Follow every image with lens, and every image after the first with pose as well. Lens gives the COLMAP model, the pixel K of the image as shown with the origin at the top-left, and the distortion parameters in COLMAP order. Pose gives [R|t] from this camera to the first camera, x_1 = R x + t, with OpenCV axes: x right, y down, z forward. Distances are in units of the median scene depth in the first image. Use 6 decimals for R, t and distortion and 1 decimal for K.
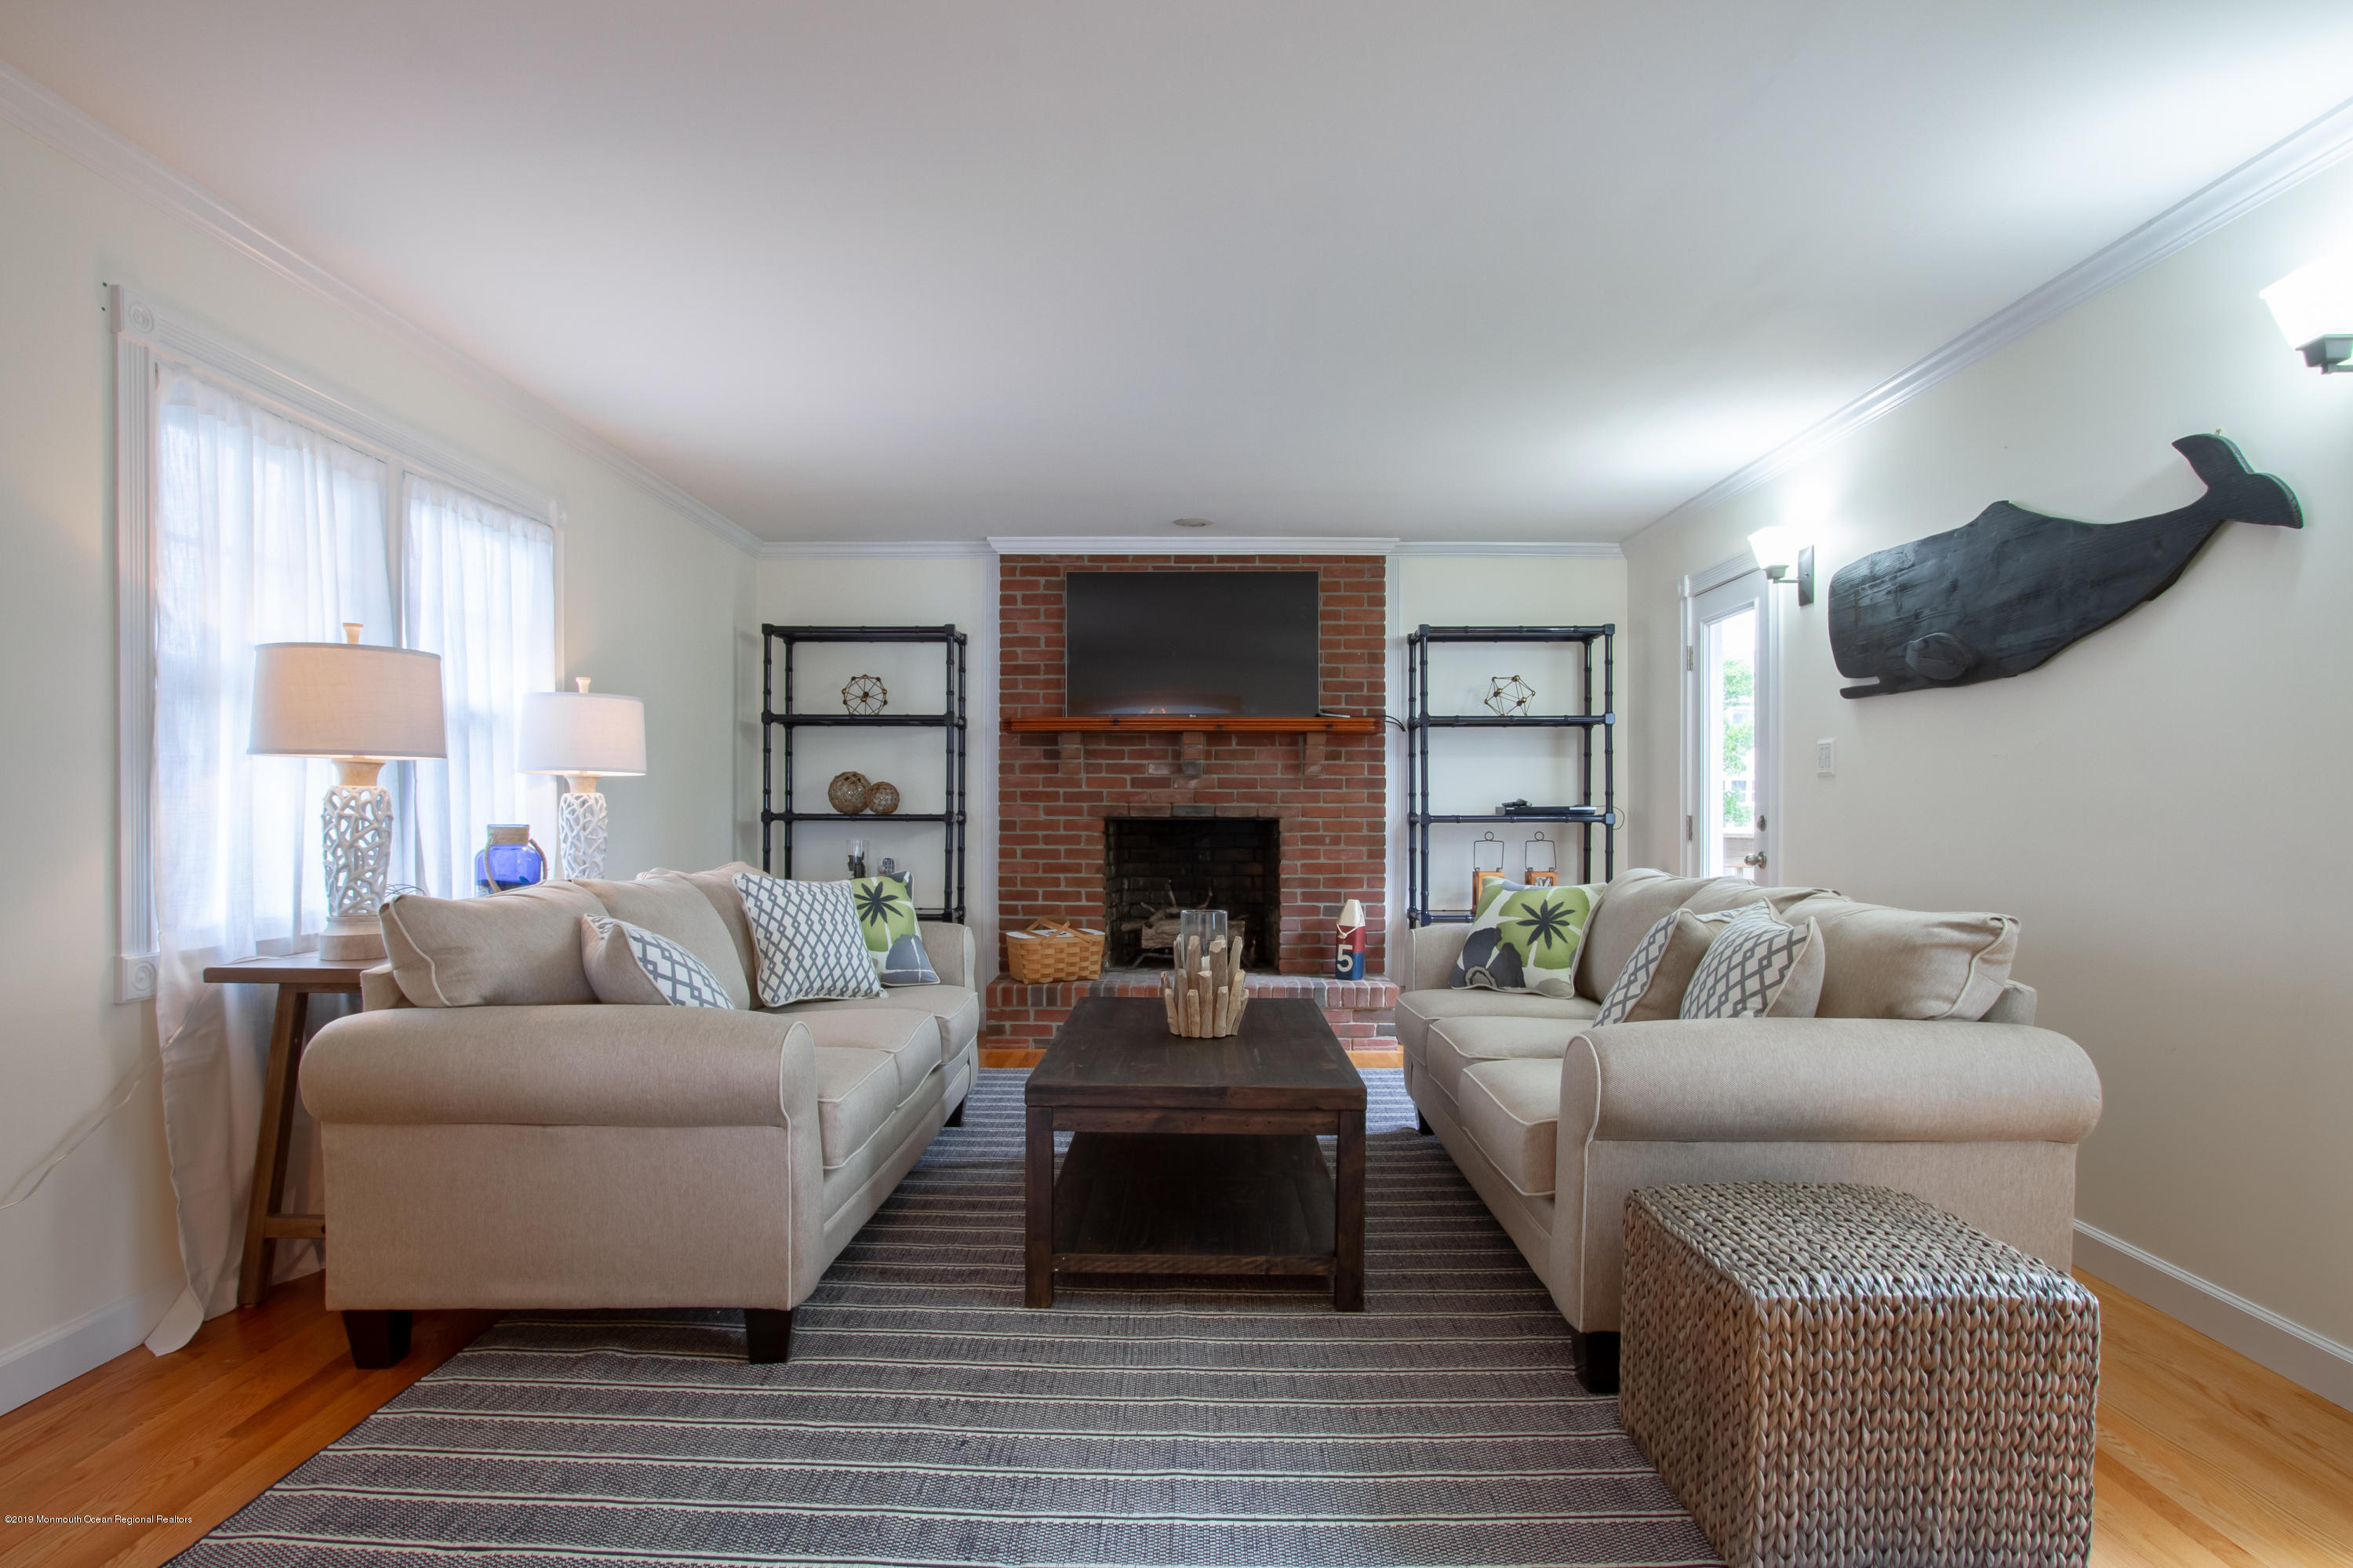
lens RADIAL K [[1271.3, 0, 1192.7], [0, 1271.3, 816.5], [0, 0, 1]] dist [-0.024277, 0.007154]
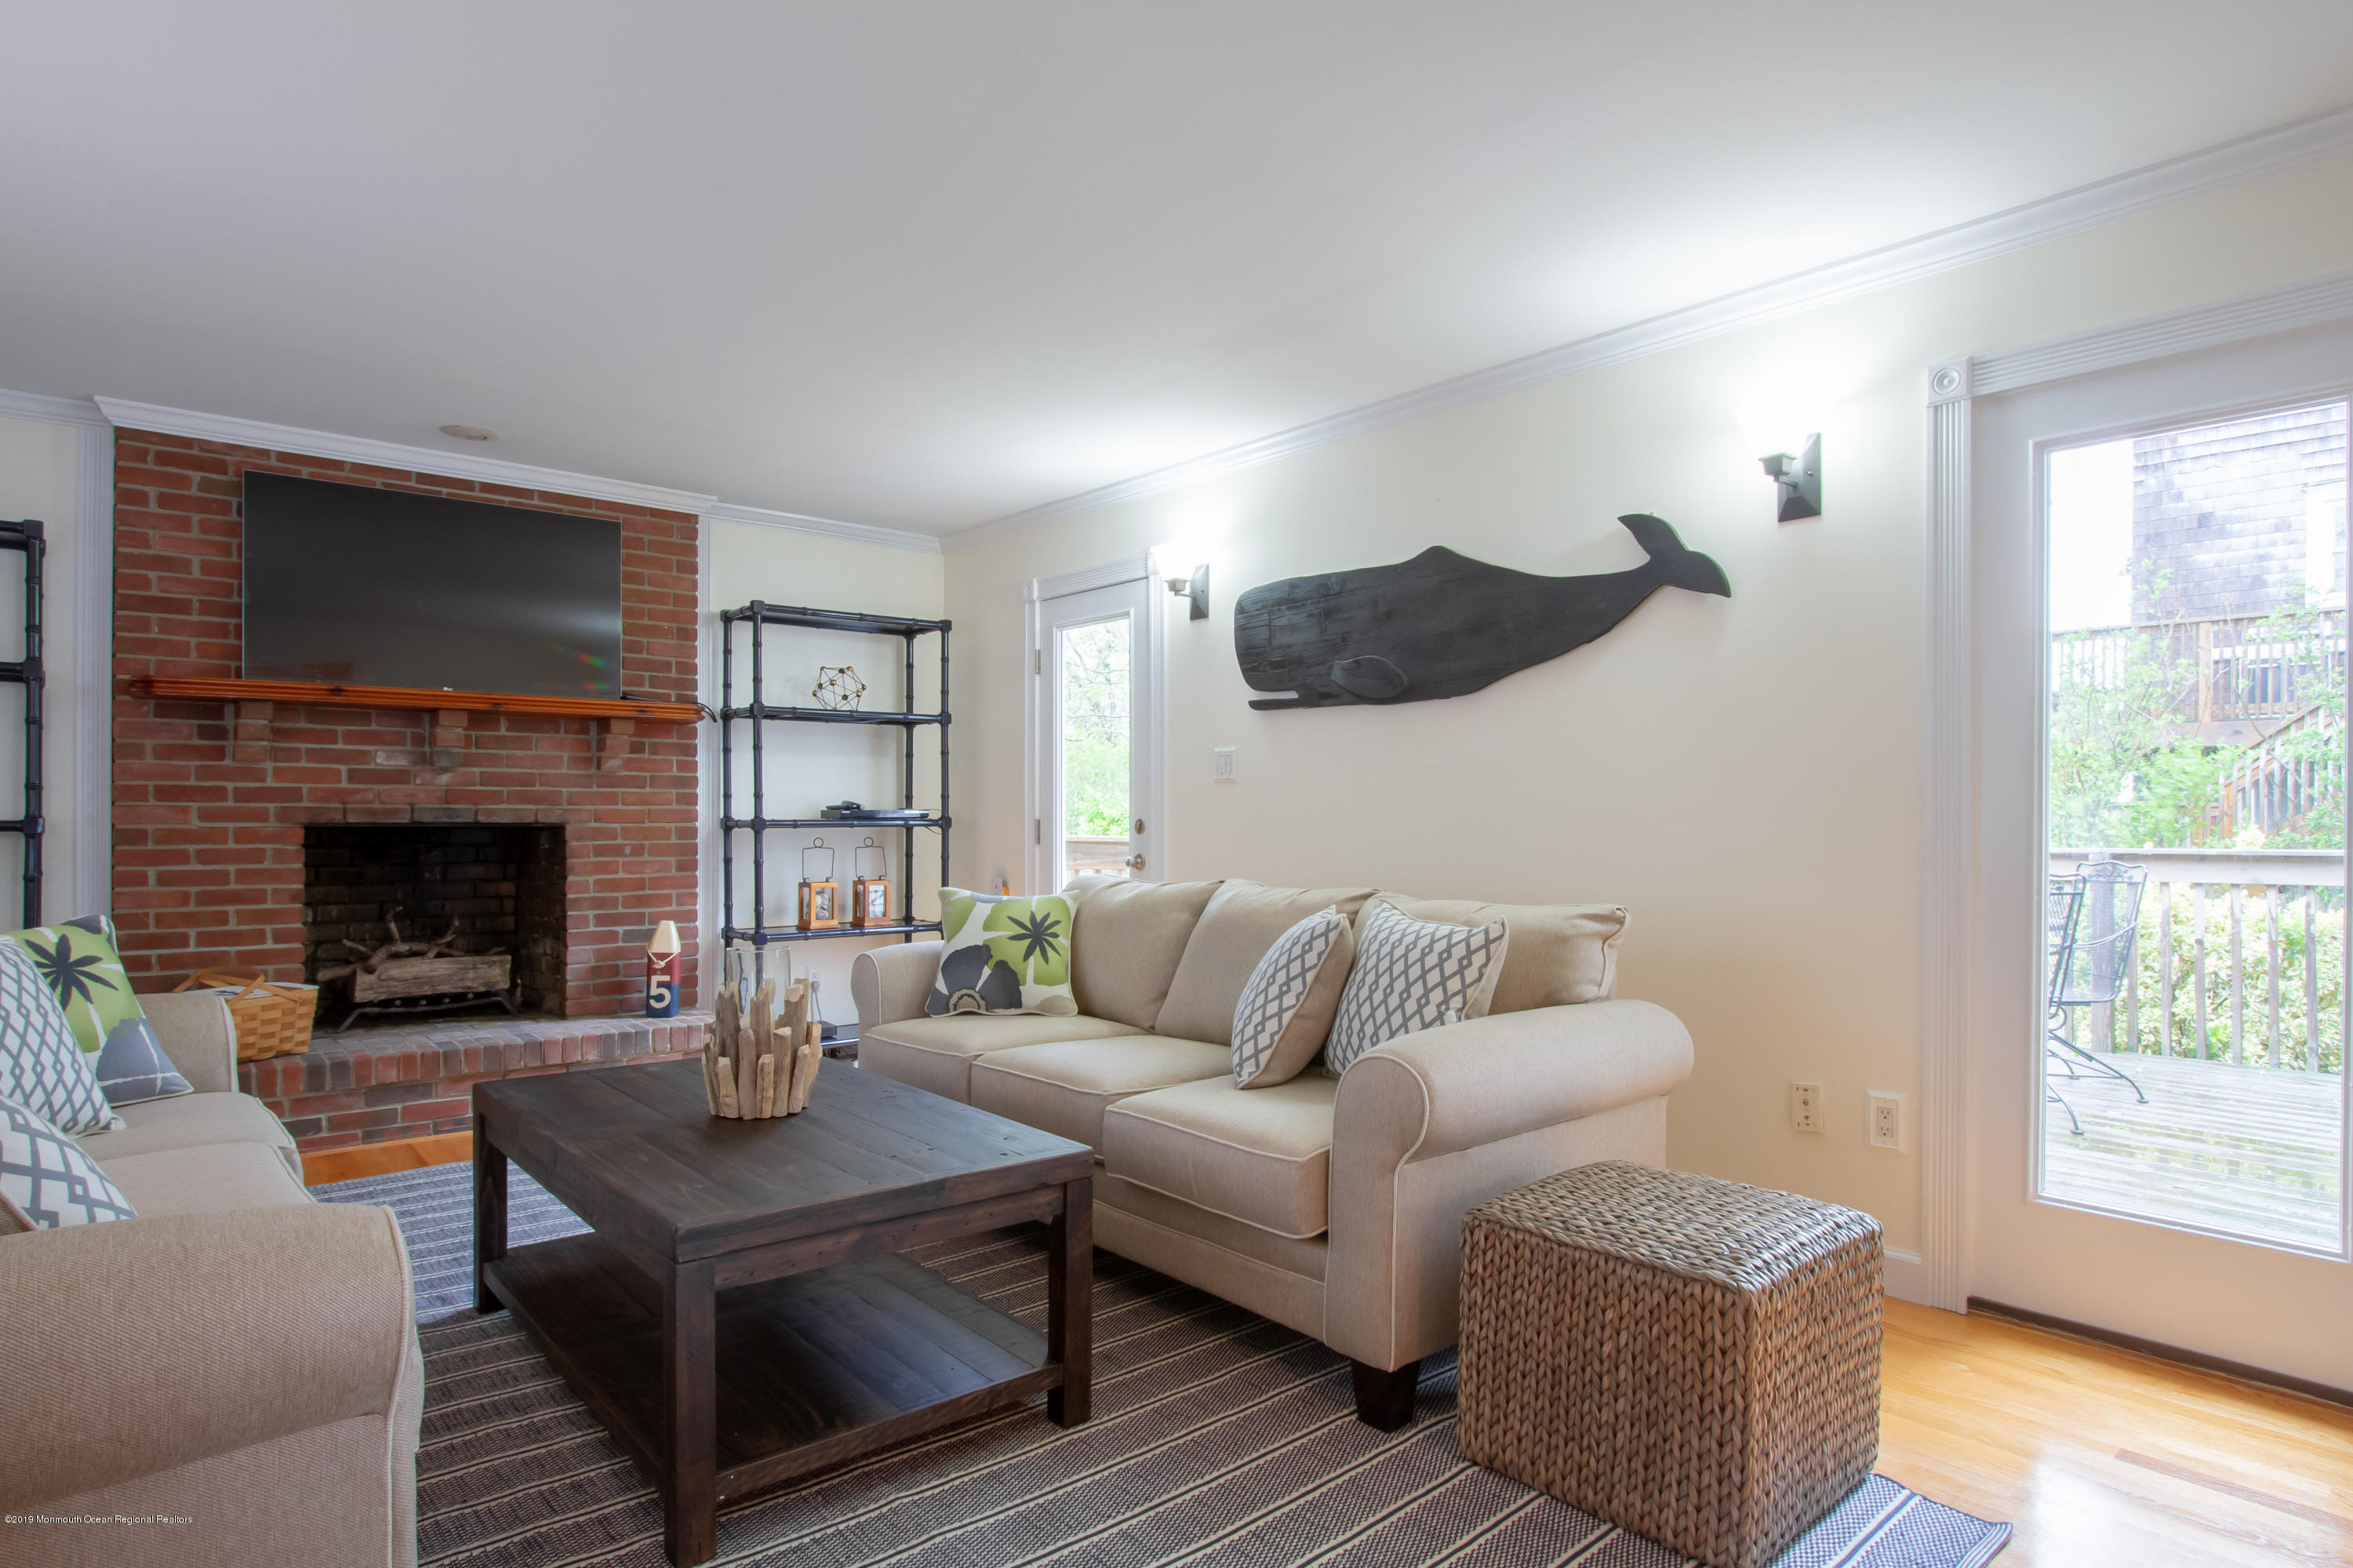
lens RADIAL K [[1271.3, 0, 1175.5], [0, 1271.3, 818.6], [0, 0, 1]] dist [-0.024277, 0.007154]
pose [[0.758378, -0.002767, 0.651809, -0.163338], [0.003194, 0.999995, 0.000528, -0.001164], [-0.651807, 0.001681, 0.758383, 0.151475]]
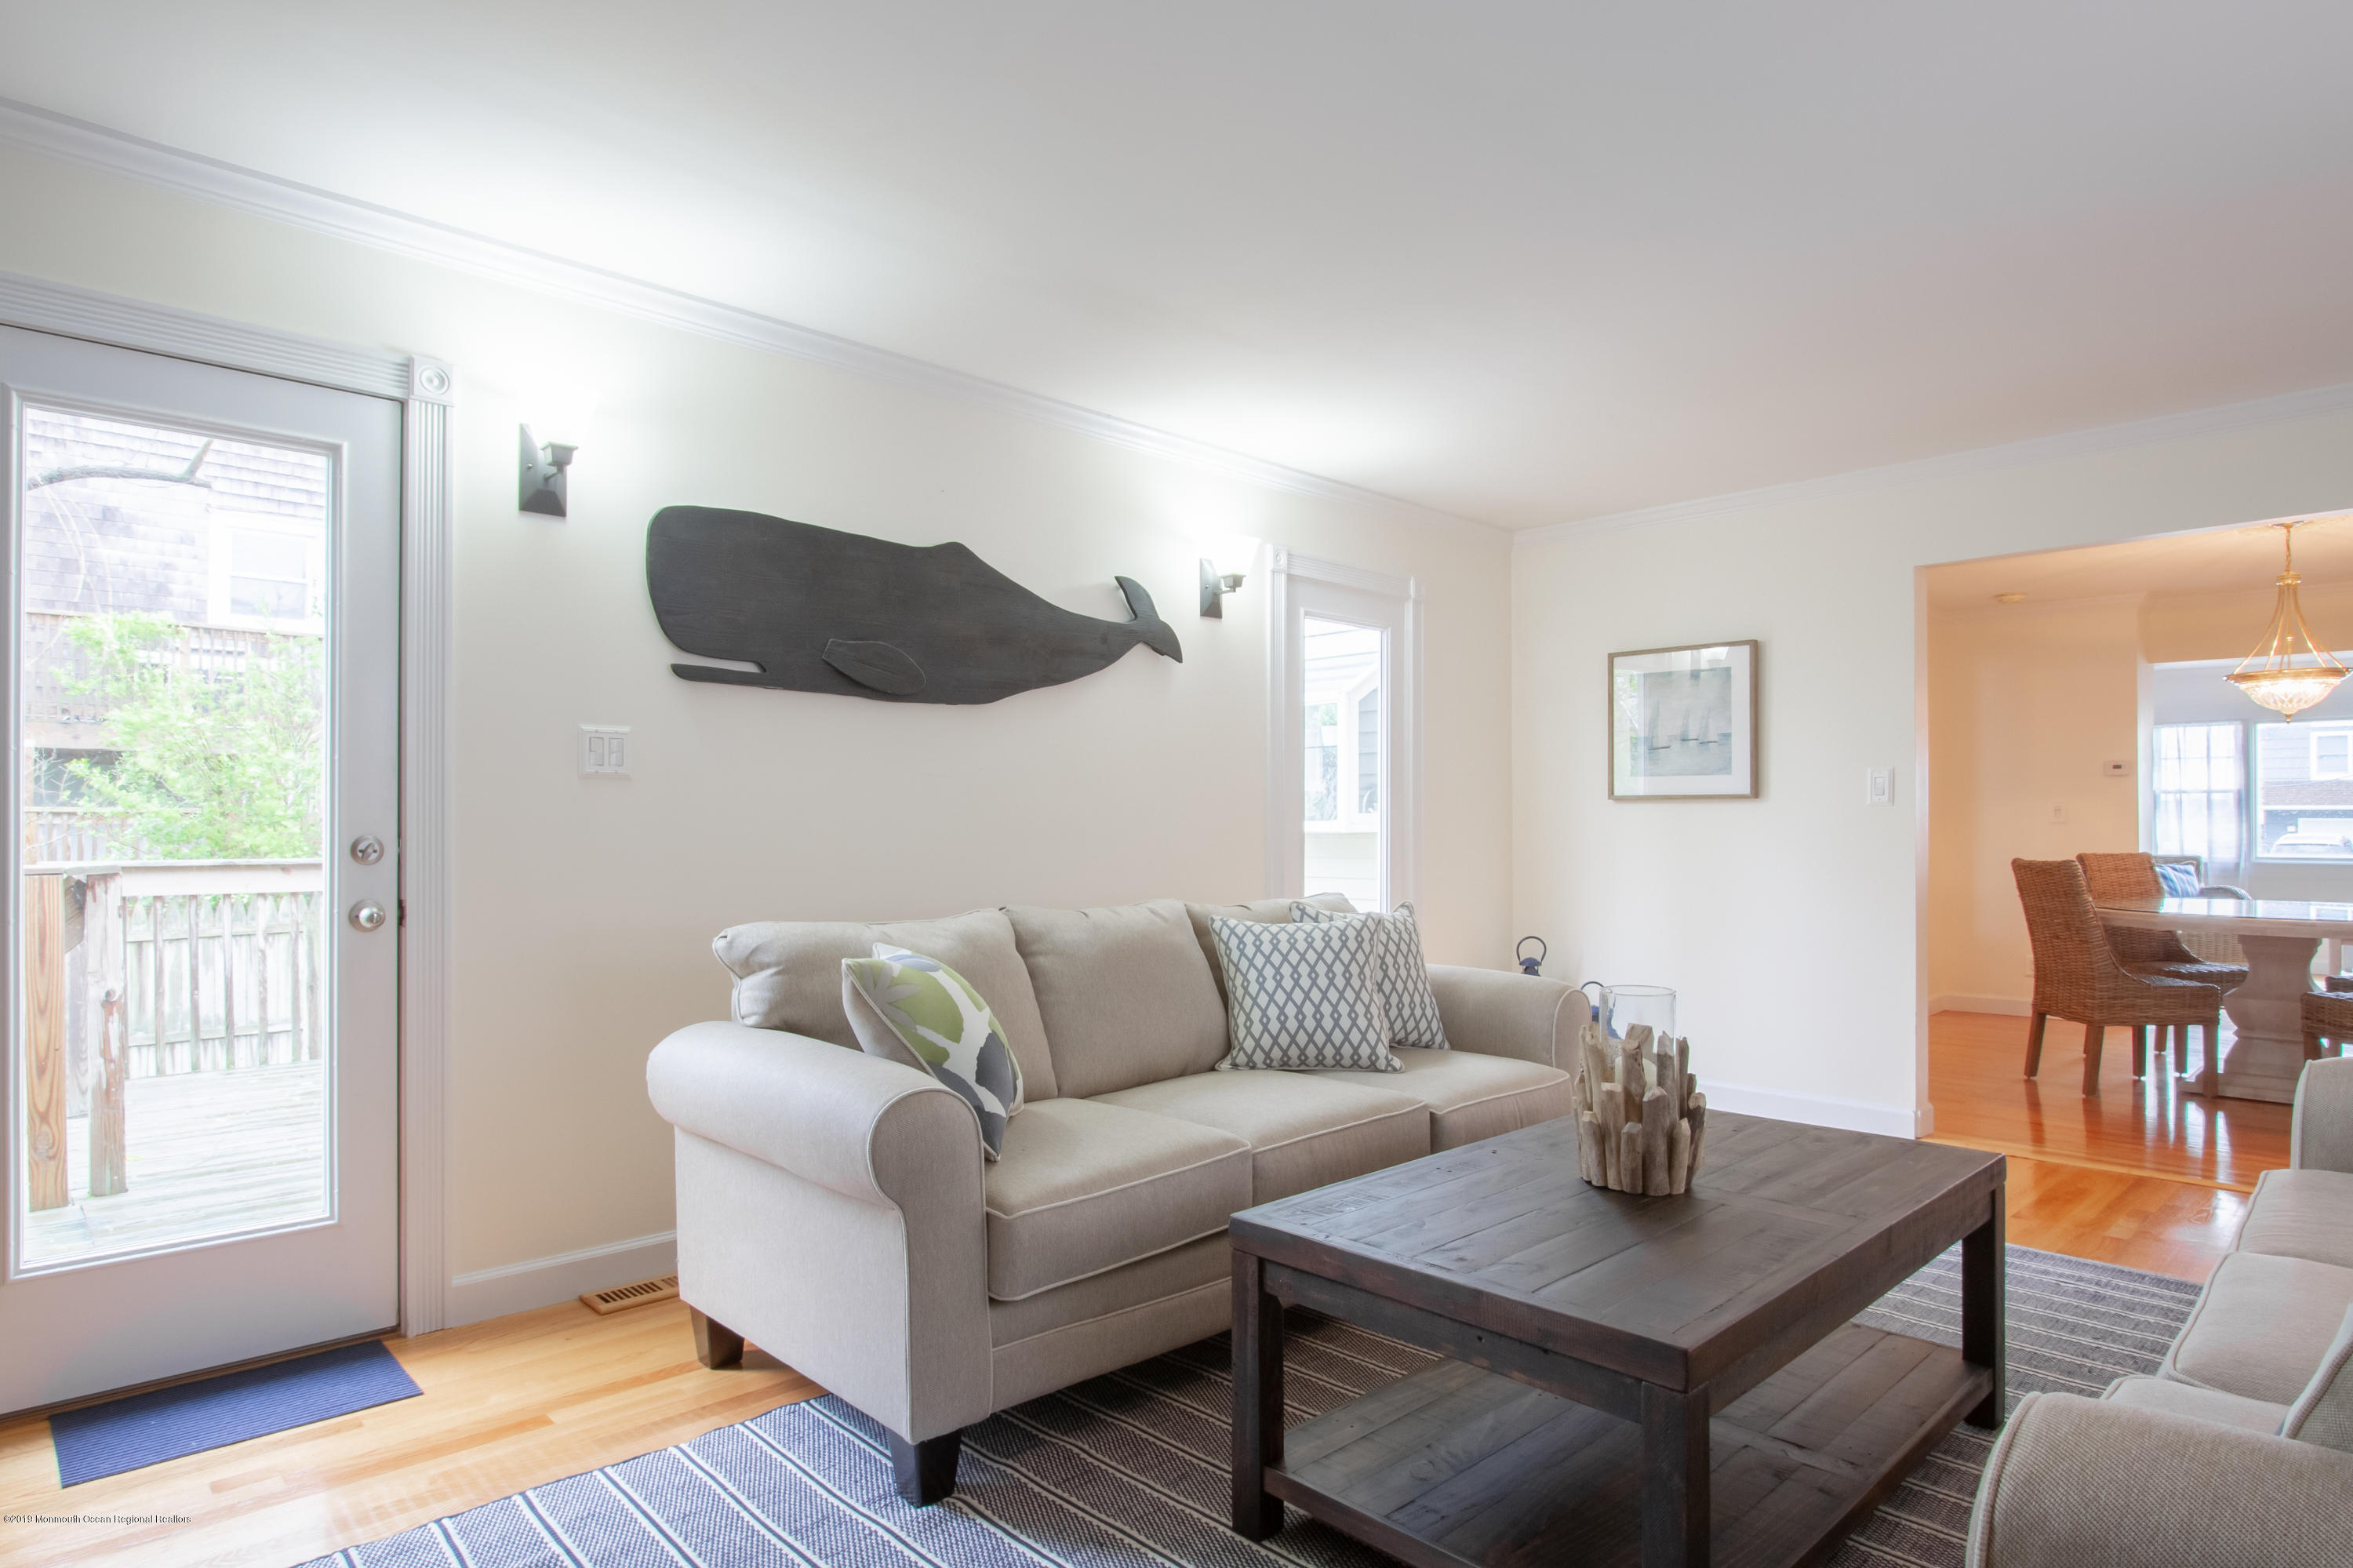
lens RADIAL K [[1271.3, 0, 1225.0], [0, 1271.3, 838.2], [0, 0, 1]] dist [-0.024277, 0.007154]
pose [[-0.704808, -0.010666, 0.709318, -0.166258], [0.005095, 0.999785, 0.020096, -0.008276], [-0.709379, 0.017778, -0.704603, 0.884853]]
